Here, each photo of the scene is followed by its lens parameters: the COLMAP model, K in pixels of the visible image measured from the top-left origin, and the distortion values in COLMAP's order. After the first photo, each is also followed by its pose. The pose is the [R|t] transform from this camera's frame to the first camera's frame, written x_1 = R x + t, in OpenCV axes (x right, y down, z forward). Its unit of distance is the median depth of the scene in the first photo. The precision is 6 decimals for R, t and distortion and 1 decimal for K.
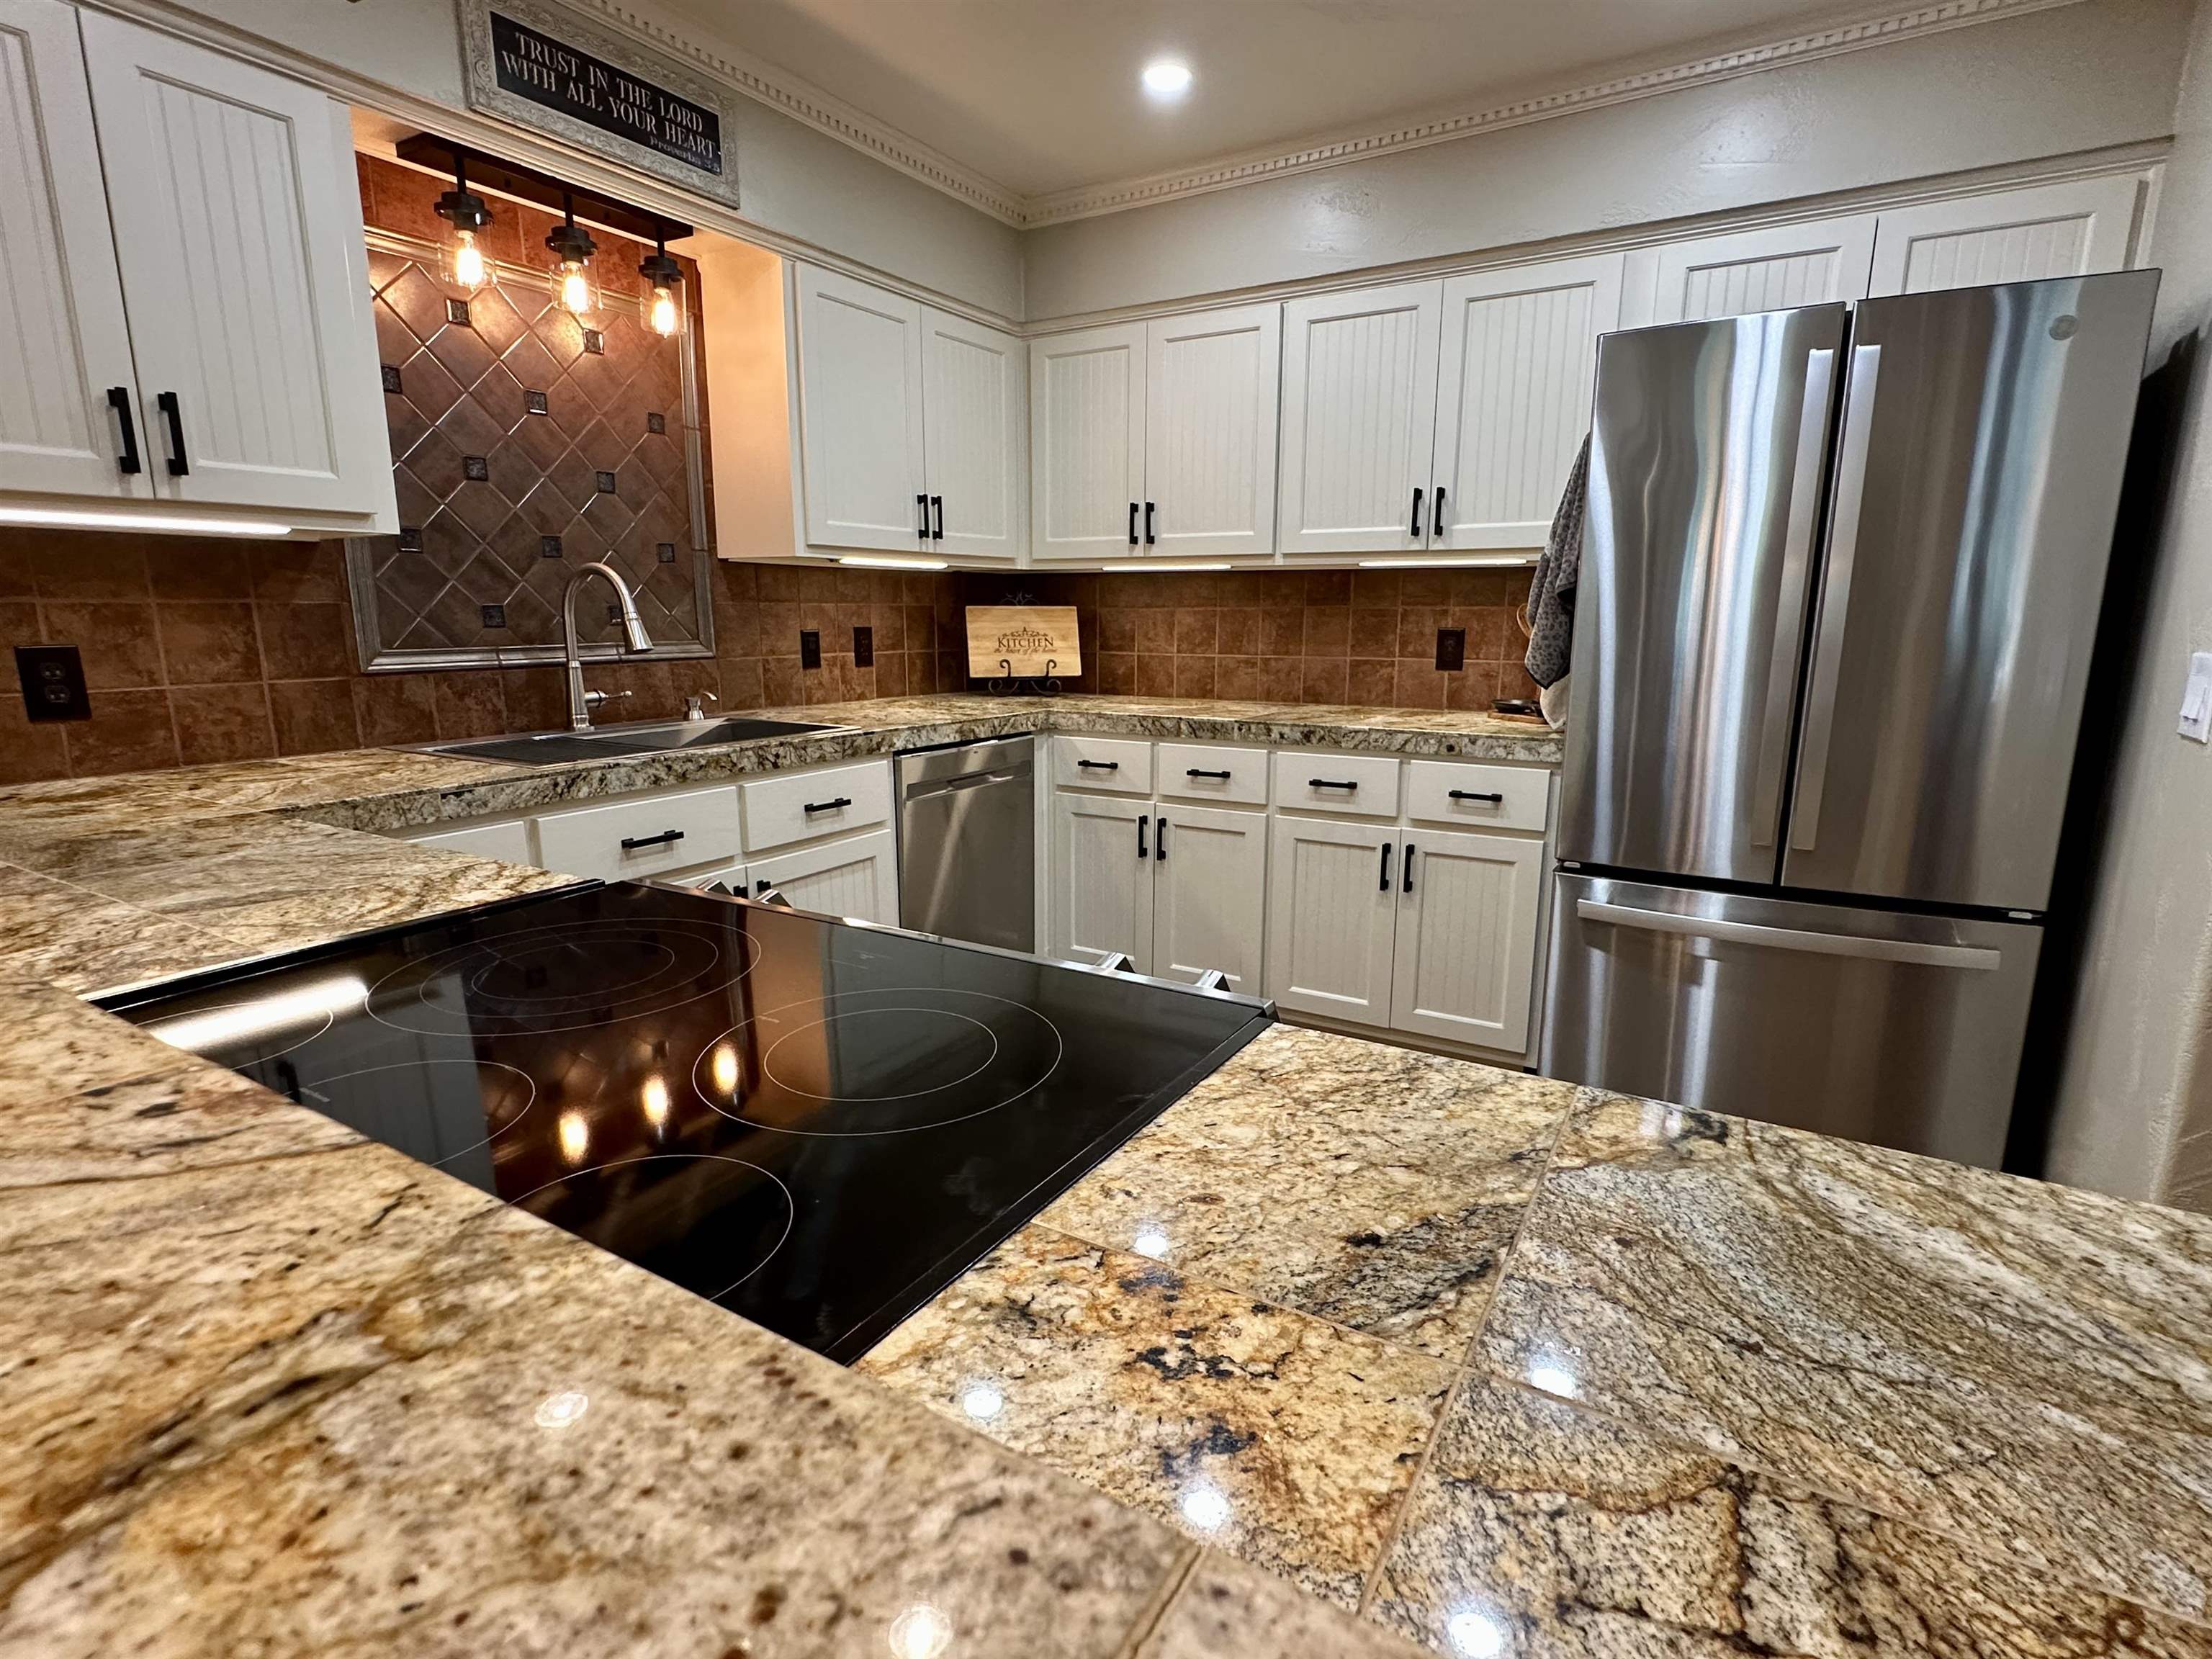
lens RADIAL K [[1072.7, 0, 1101.3], [0, 1072.7, 837.9], [0, 0, 1]] dist [-0.008257, 0.000302]
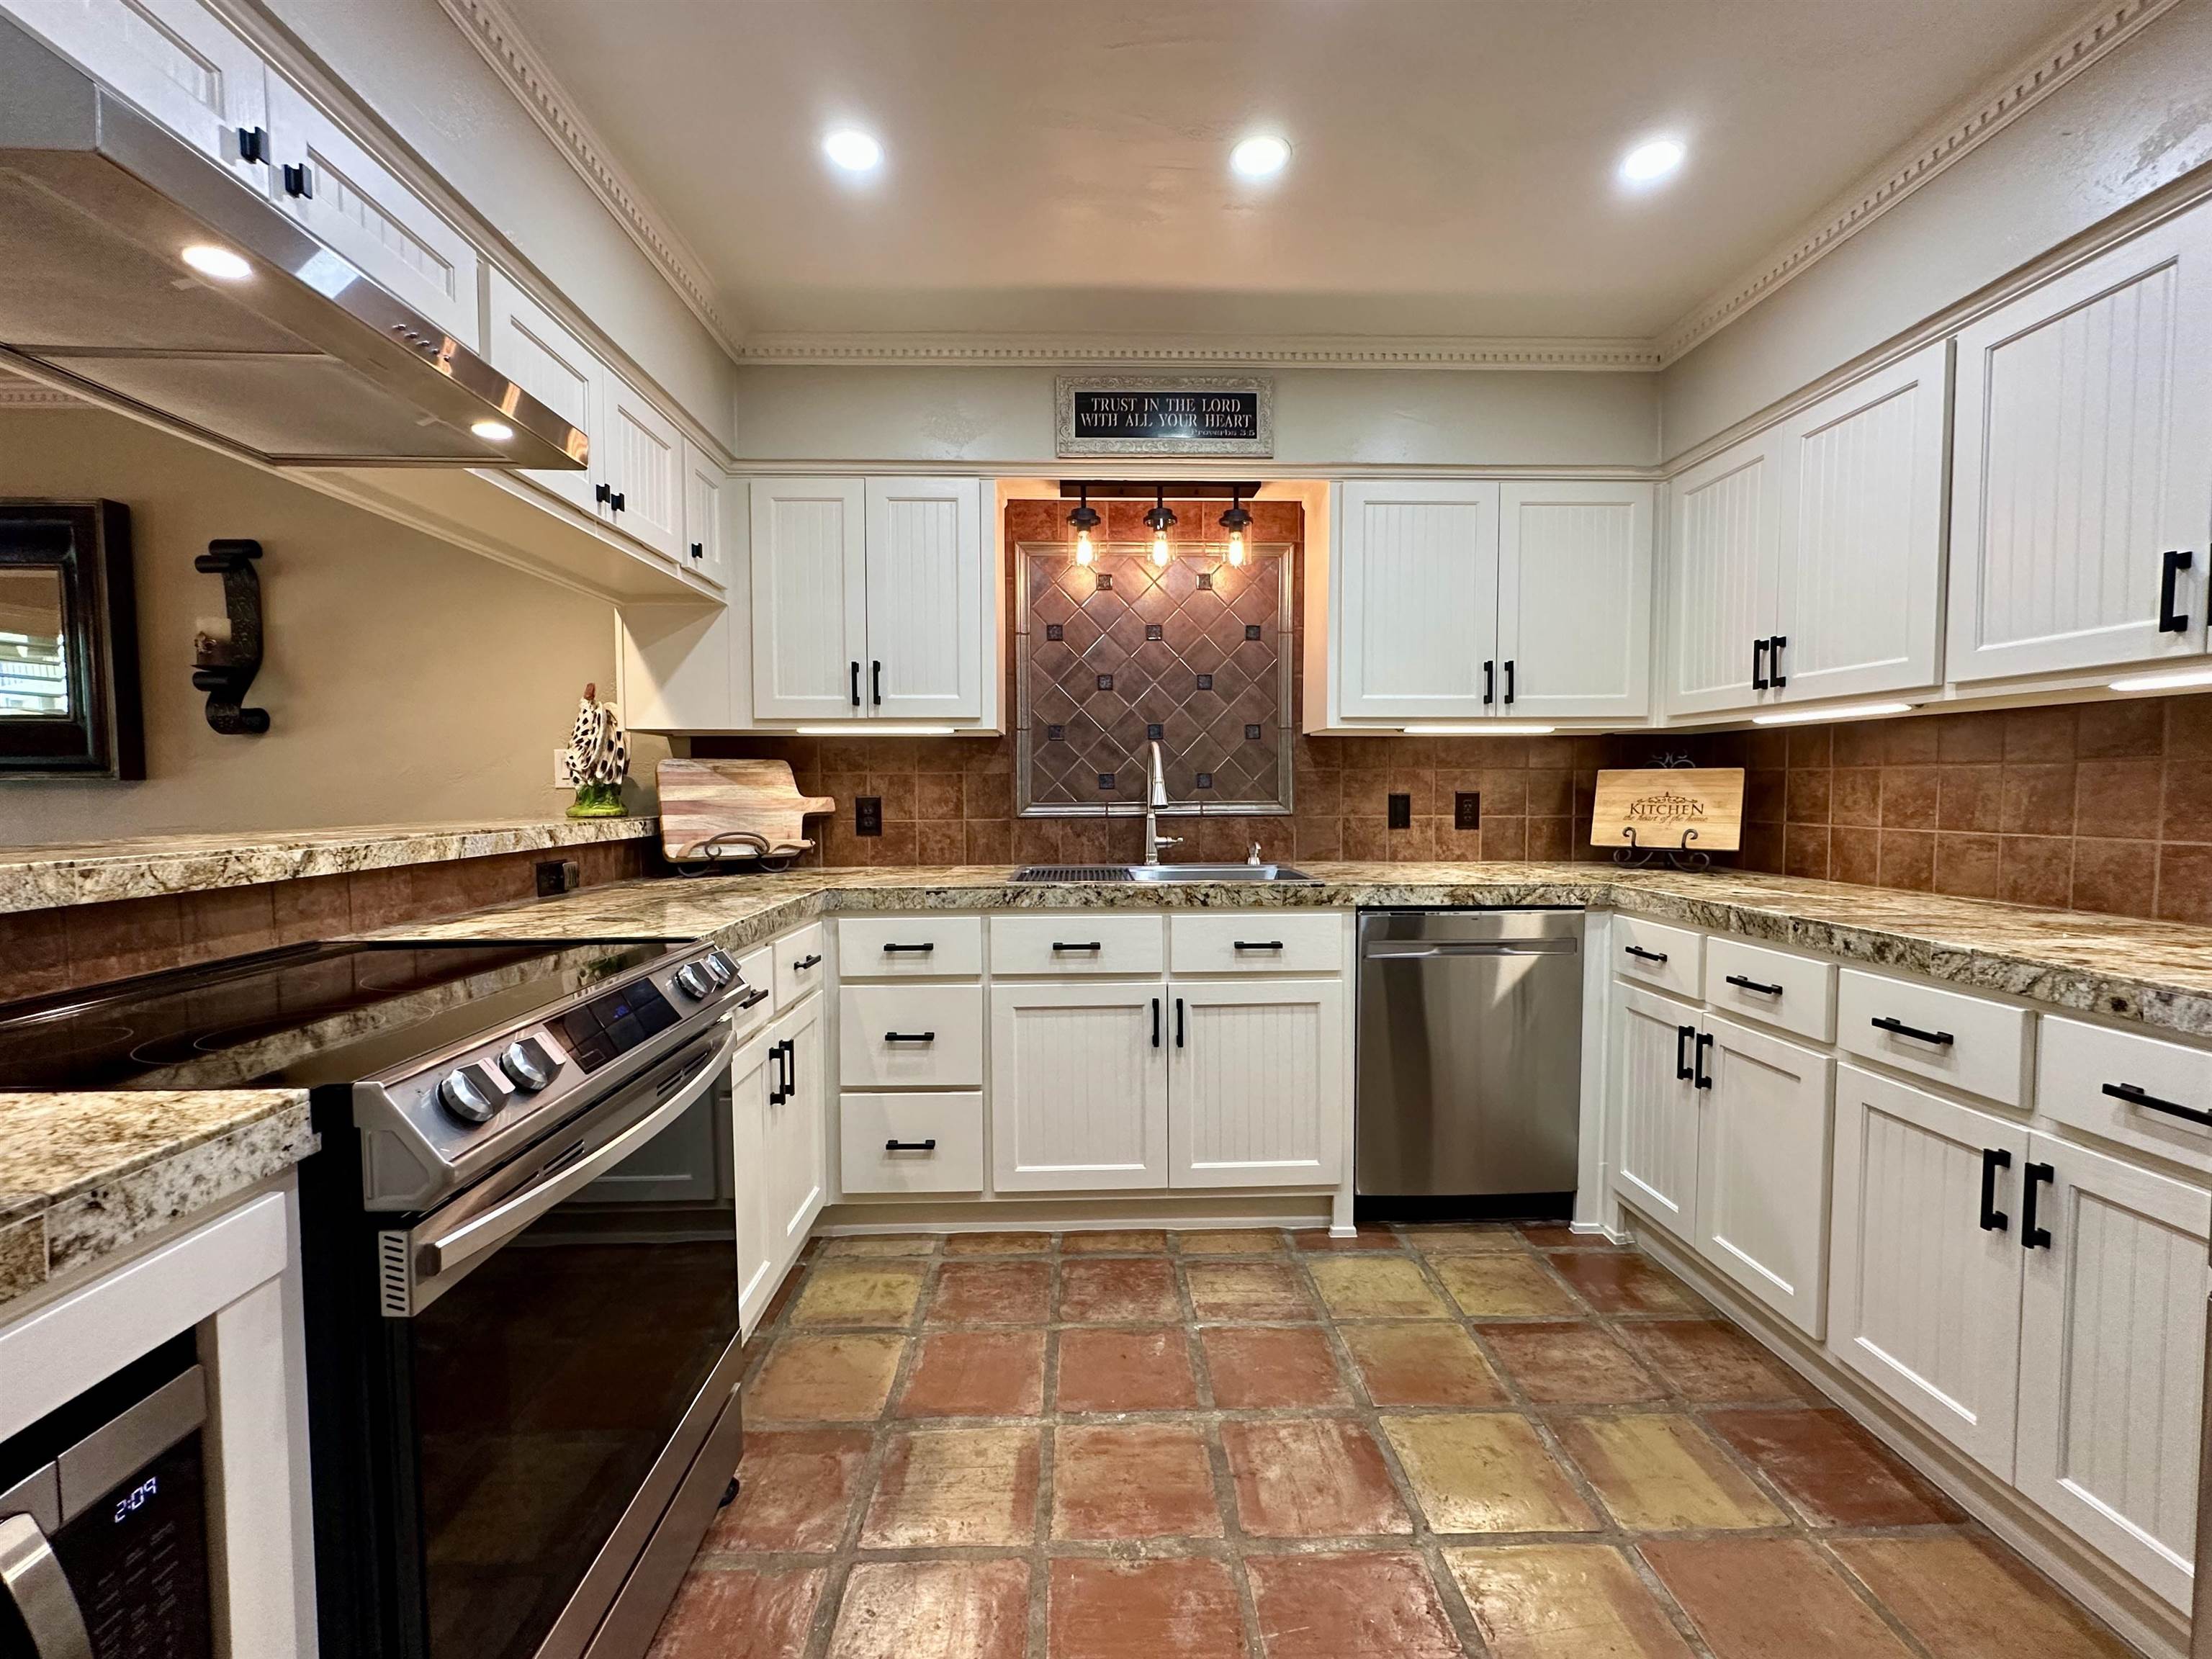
lens RADIAL K [[914.3, 0, 1108.5], [0, 914.3, 830.4], [0, 0, 1]] dist [0.000663, 0.000238]
pose [[0.560511, 0.034854, -0.827414, 0.397869], [-0.165992, 0.983567, -0.071016, -0.049791], [0.811341, 0.177149, 0.557085, 0.294323]]
